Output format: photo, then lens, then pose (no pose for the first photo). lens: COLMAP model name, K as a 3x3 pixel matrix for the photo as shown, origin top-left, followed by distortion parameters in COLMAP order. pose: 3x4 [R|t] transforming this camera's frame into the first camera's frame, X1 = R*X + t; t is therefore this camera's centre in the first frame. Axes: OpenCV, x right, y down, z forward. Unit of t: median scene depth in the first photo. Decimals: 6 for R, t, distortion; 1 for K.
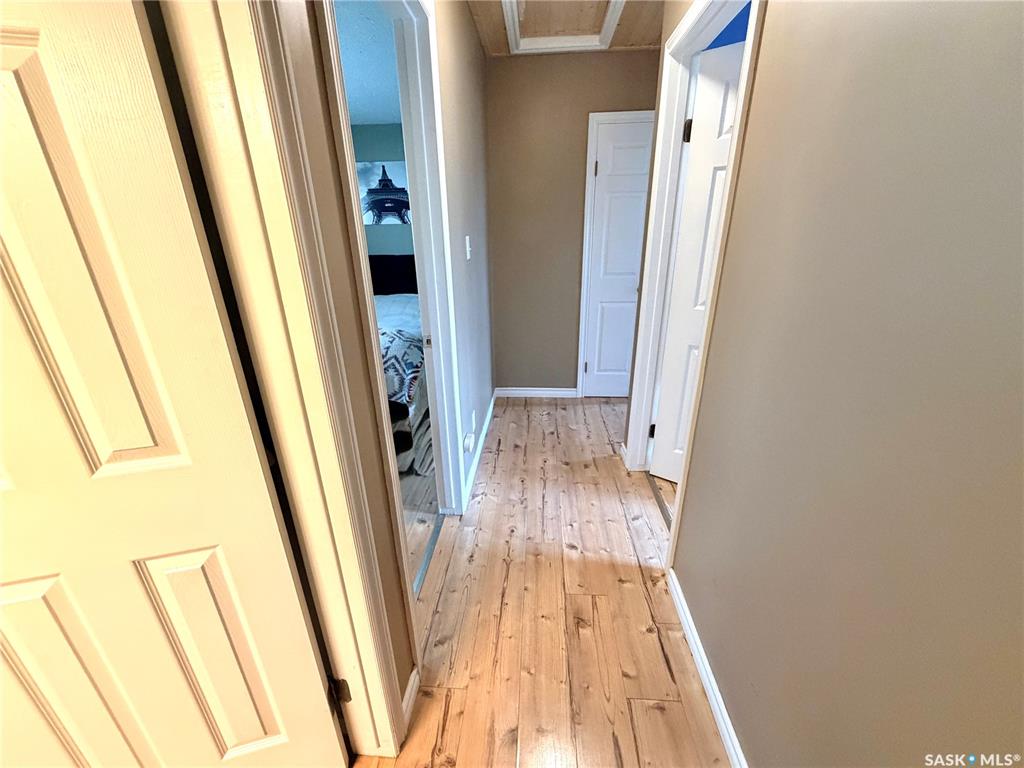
lens RADIAL K [[408.9, 0, 510.4], [0, 408.9, 381.3], [0, 0, 1]] dist [-0.000971, 0.000232]
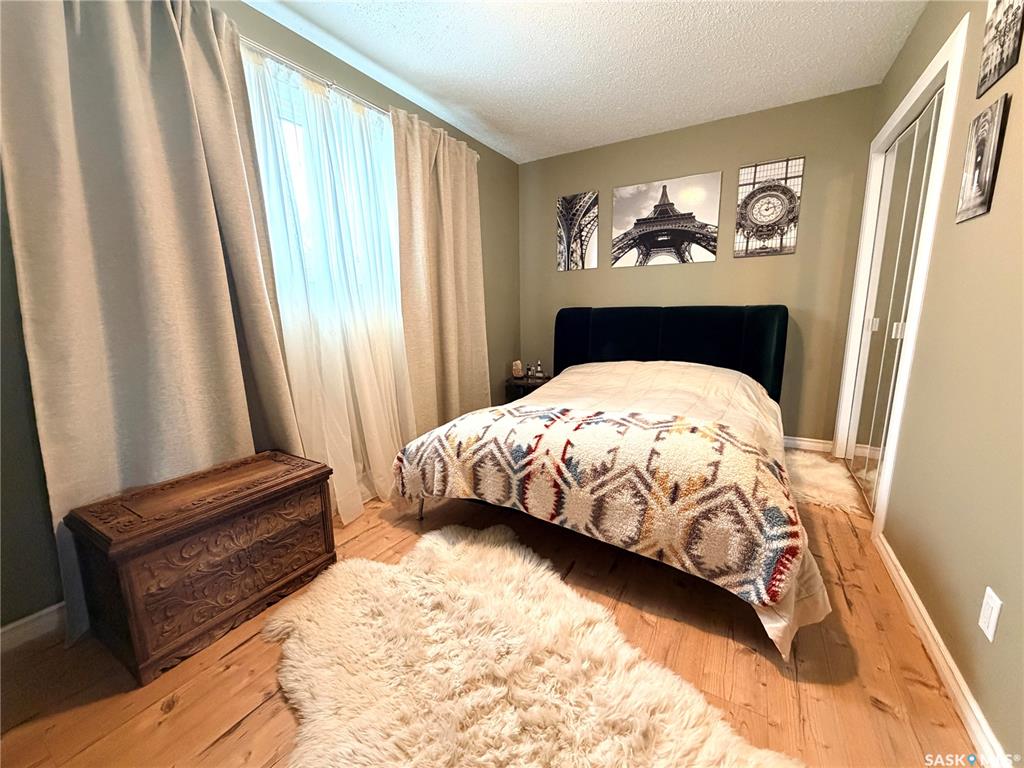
lens RADIAL K [[408.9, 0, 512.4], [0, 408.9, 384.8], [0, 0, 1]] dist [-0.000971, 0.000232]
pose [[0.897380, 0.088895, -0.432212, -0.317650], [-0.159442, 0.978642, -0.129760, -0.073140], [0.411446, 0.185357, 0.892387, 0.473880]]
